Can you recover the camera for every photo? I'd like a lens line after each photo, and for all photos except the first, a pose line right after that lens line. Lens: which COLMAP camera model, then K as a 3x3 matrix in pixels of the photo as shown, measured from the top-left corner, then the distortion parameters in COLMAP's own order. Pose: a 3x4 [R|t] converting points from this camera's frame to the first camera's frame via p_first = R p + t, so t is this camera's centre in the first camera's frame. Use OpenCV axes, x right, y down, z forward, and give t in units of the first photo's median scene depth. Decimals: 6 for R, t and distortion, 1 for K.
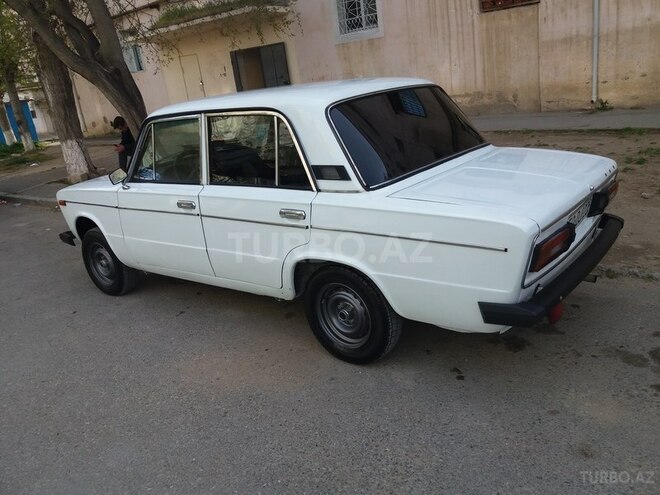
lens RADIAL K [[548.0, 0, 338.4], [0, 548.0, 242.9], [0, 0, 1]] dist [0.016055, -0.005295]
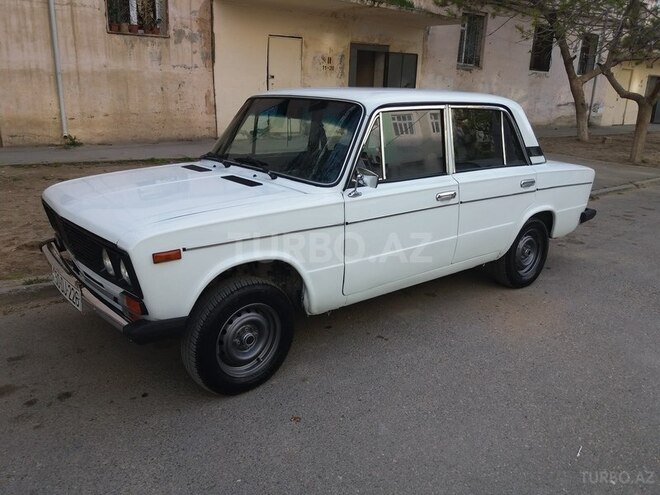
lens RADIAL K [[552.4, 0, 330.0], [0, 552.4, 247.5], [0, 0, 1]] dist [0.017246, -0.040496]
pose [[0.194264, -0.150488, 0.969337, -0.477930], [0.242267, 0.964912, 0.101248, -0.048499], [-0.950562, 0.215170, 0.223906, 0.370689]]
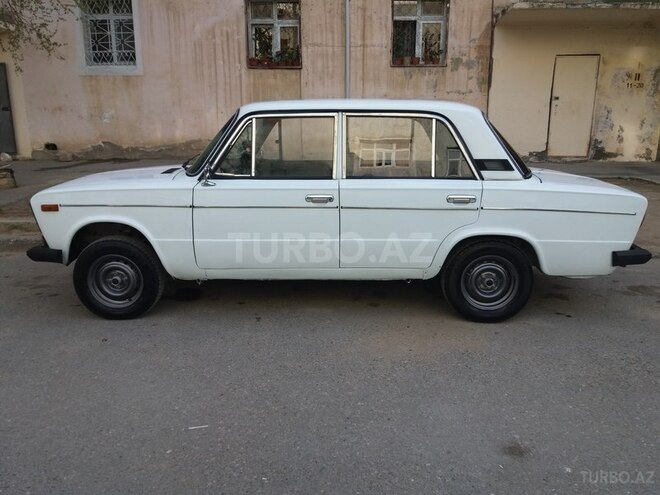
lens RADIAL K [[552.4, 0, 330.0], [0, 552.4, 247.5], [0, 0, 1]] dist [0.017246, -0.040496]
pose [[0.798315, -0.024134, 0.601756, -0.327895], [0.084490, 0.993803, -0.072231, 0.036582], [-0.596284, 0.108506, 0.795407, 0.067375]]
